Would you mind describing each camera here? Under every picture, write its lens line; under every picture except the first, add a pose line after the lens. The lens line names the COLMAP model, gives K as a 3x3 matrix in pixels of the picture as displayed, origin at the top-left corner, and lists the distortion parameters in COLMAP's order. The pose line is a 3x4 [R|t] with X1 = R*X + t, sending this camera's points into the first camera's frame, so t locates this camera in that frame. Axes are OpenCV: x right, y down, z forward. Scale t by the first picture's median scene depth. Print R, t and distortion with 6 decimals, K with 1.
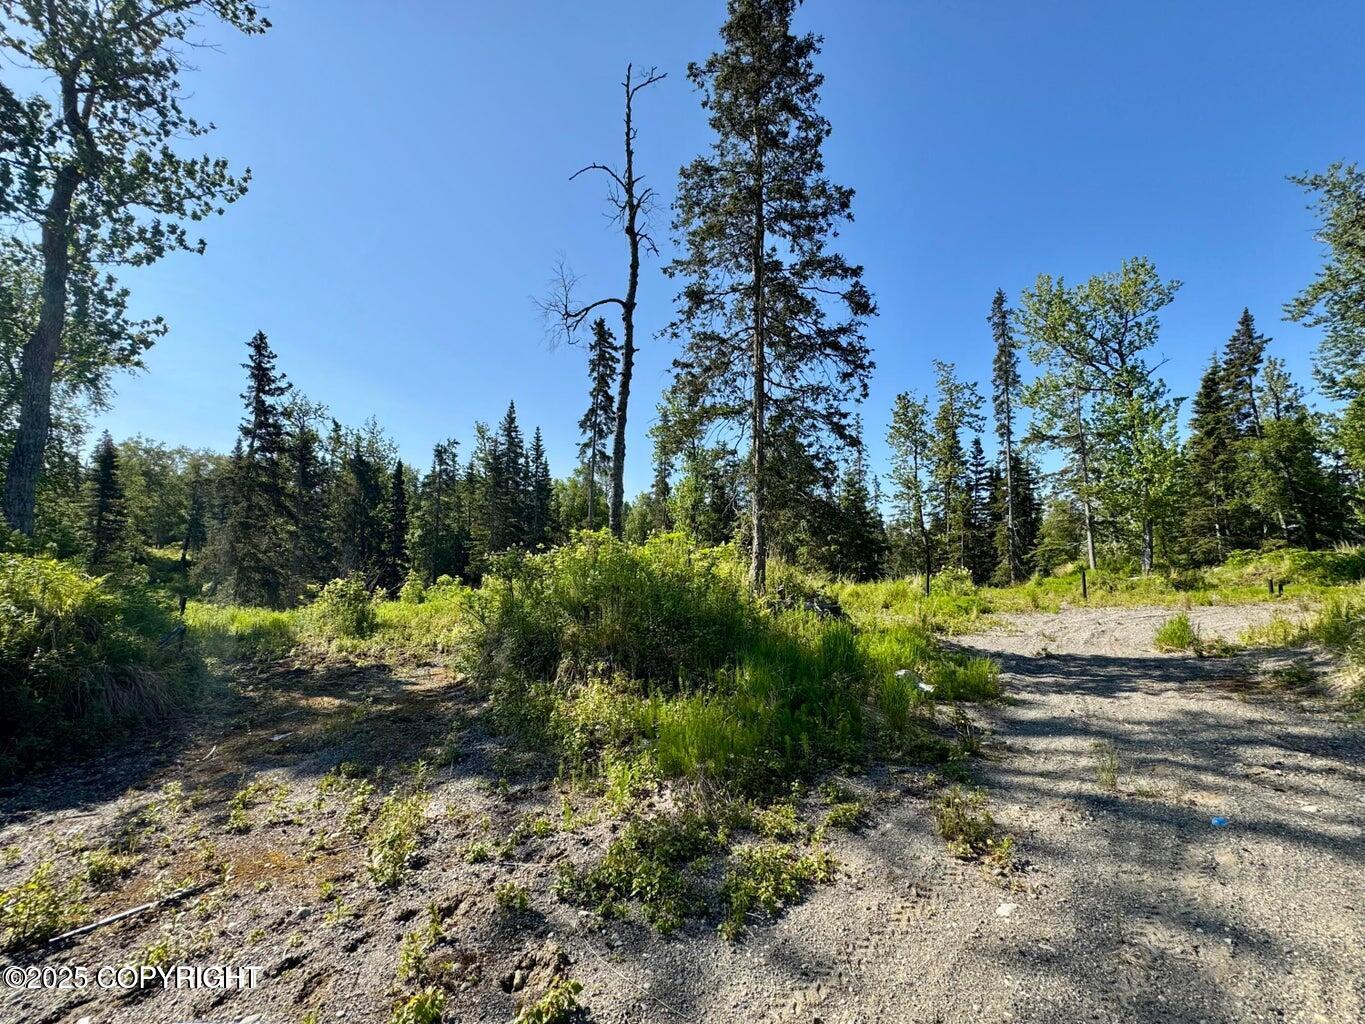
lens RADIAL K [[543.2, 0, 682.5], [0, 543.2, 512.0], [0, 0, 1]] dist [-0.000898, -0.000073]
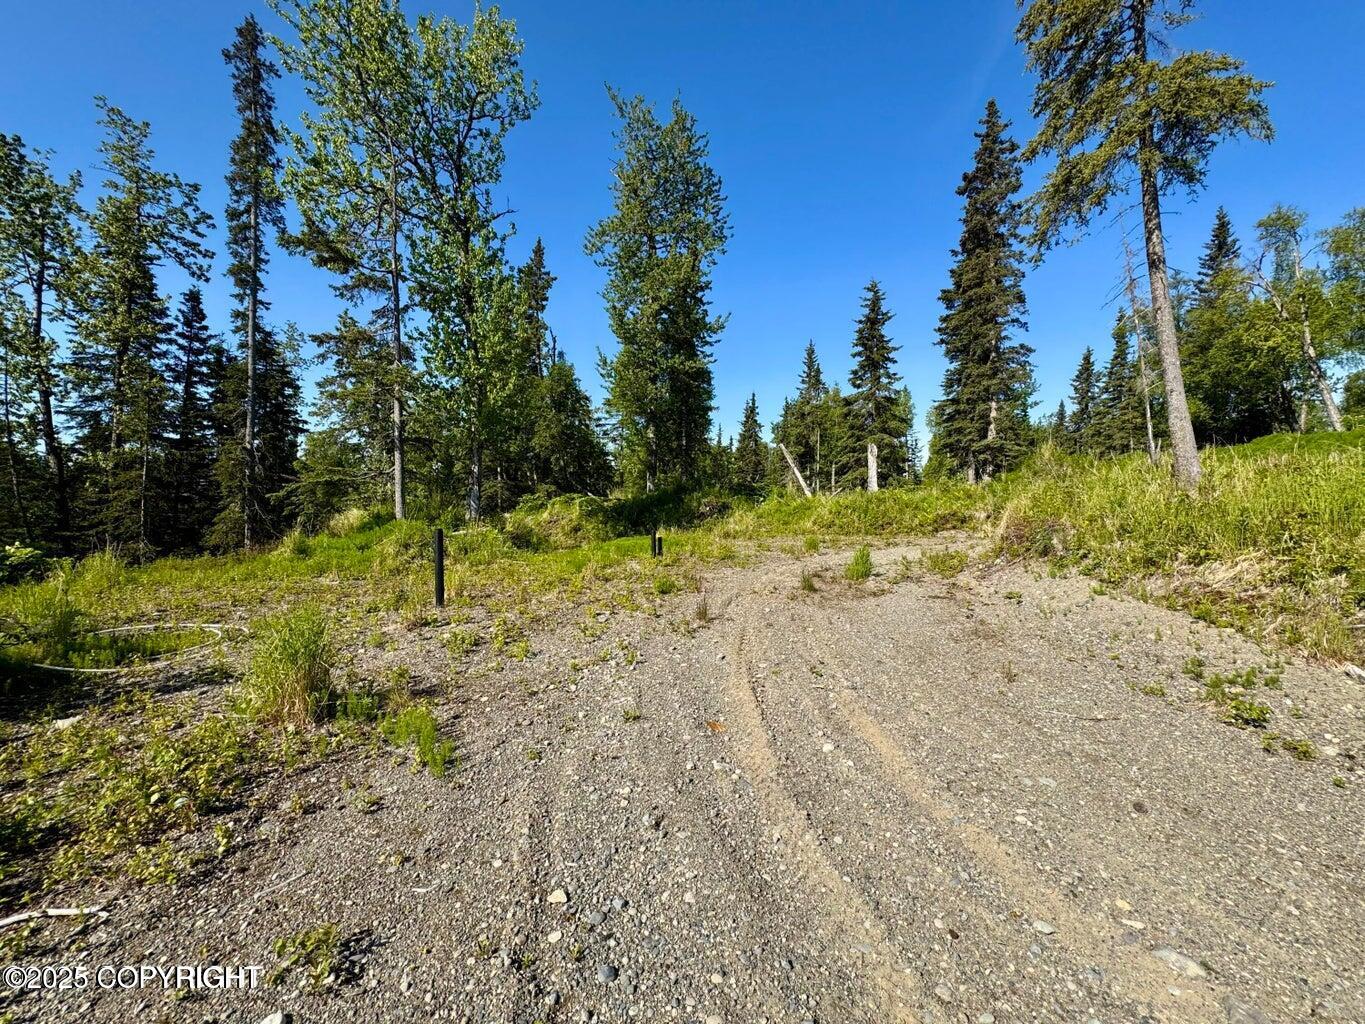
lens RADIAL K [[543.2, 0, 682.5], [0, 543.2, 512.0], [0, 0, 1]] dist [-0.000898, -0.000073]
pose [[0.353748, -0.003247, 0.935335, 0.222148], [-0.083799, 0.995863, 0.035150, 0.035749], [-0.931579, -0.090815, 0.352013, 0.353199]]
